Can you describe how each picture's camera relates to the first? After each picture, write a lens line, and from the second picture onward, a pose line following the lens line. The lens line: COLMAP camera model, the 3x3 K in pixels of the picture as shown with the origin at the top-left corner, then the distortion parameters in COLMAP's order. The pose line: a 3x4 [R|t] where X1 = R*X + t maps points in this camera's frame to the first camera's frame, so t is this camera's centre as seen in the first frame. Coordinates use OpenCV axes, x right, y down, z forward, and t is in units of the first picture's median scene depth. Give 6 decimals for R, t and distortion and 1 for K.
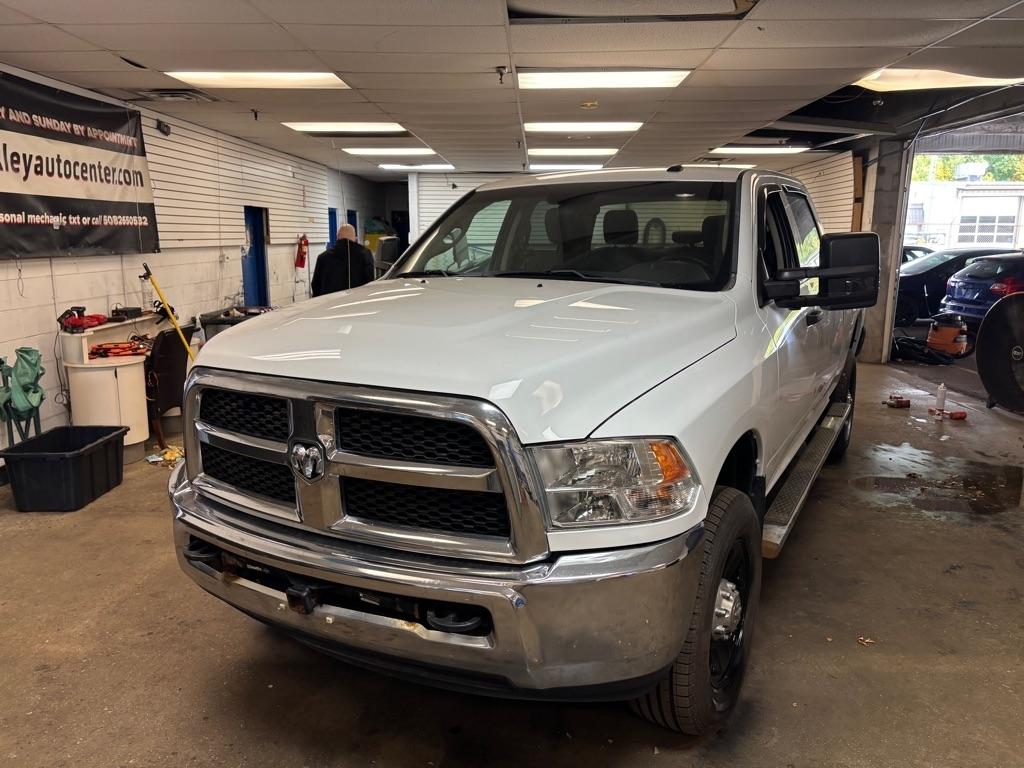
lens RADIAL K [[771.9, 0, 510.0], [0, 771.9, 384.5], [0, 0, 1]] dist [0.048462, -0.054795]
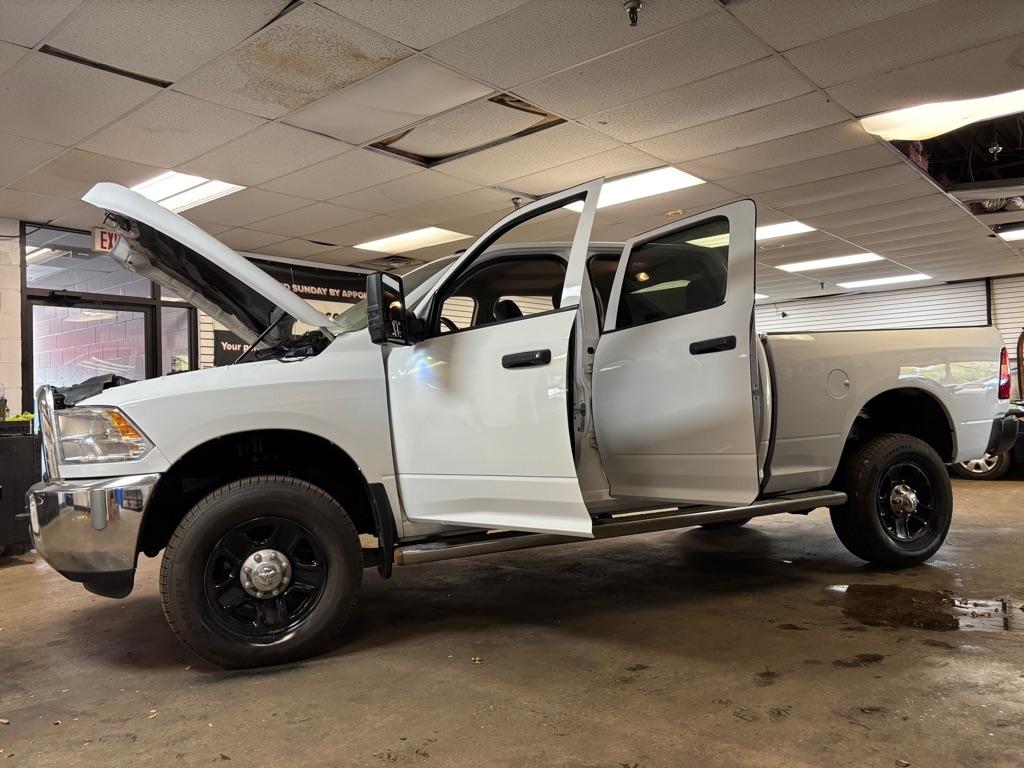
lens RADIAL K [[771.9, 0, 505.9], [0, 771.9, 376.2], [0, 0, 1]] dist [0.048462, -0.054795]
pose [[0.782977, -0.051100, -0.619948, 0.668599], [-0.082835, 0.979179, -0.185328, 0.086750], [0.616511, 0.196461, 0.762442, 0.106997]]
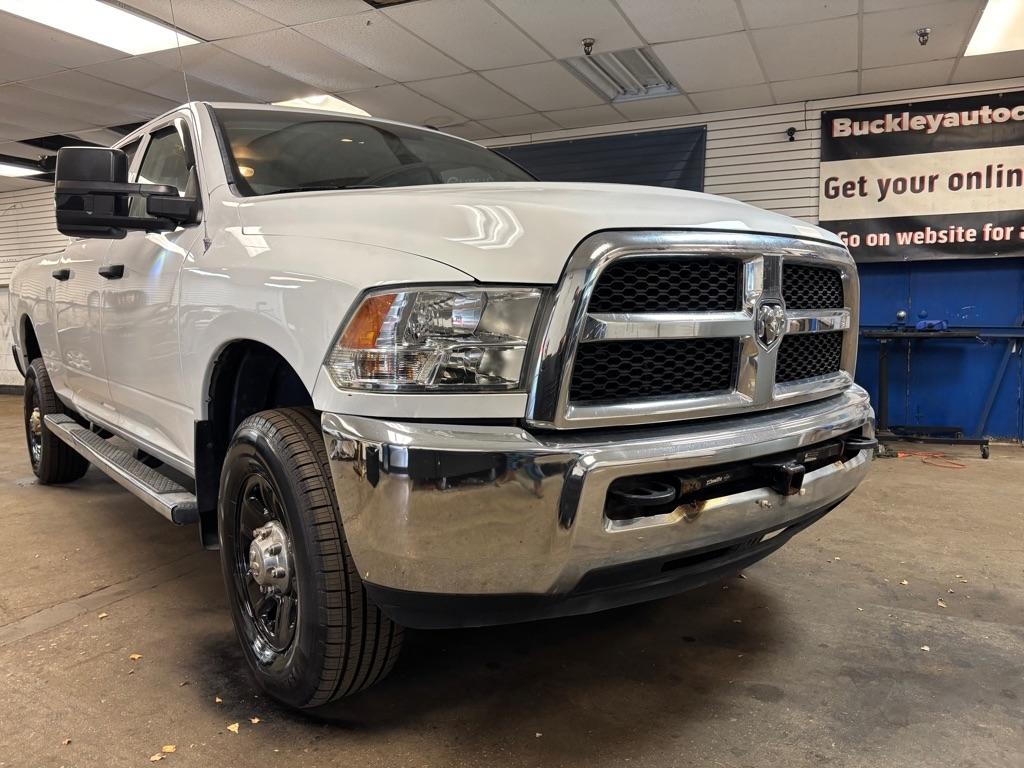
lens RADIAL K [[774.2, 0, 503.4], [0, 774.2, 381.6], [0, 0, 1]] dist [0.015337, -0.014213]
pose [[0.377004, -0.085838, 0.922226, -0.481540], [0.187273, 0.982195, 0.014863, 0.038658], [-0.907082, 0.167105, 0.386366, 0.378619]]
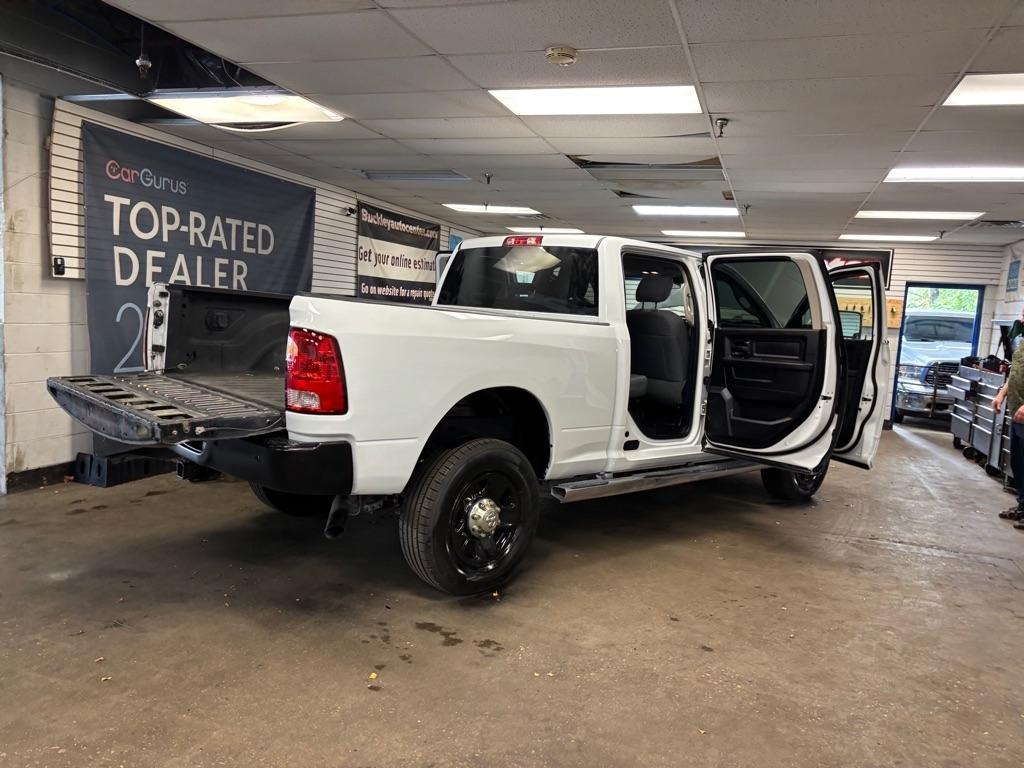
lens RADIAL K [[771.9, 0, 508.3], [0, 771.9, 384.6], [0, 0, 1]] dist [0.048462, -0.054795]
pose [[-0.955779, -0.090101, 0.279943, -0.047580], [-0.008062, 0.959580, 0.281320, -0.339078], [-0.293975, 0.266623, -0.917873, 1.889873]]
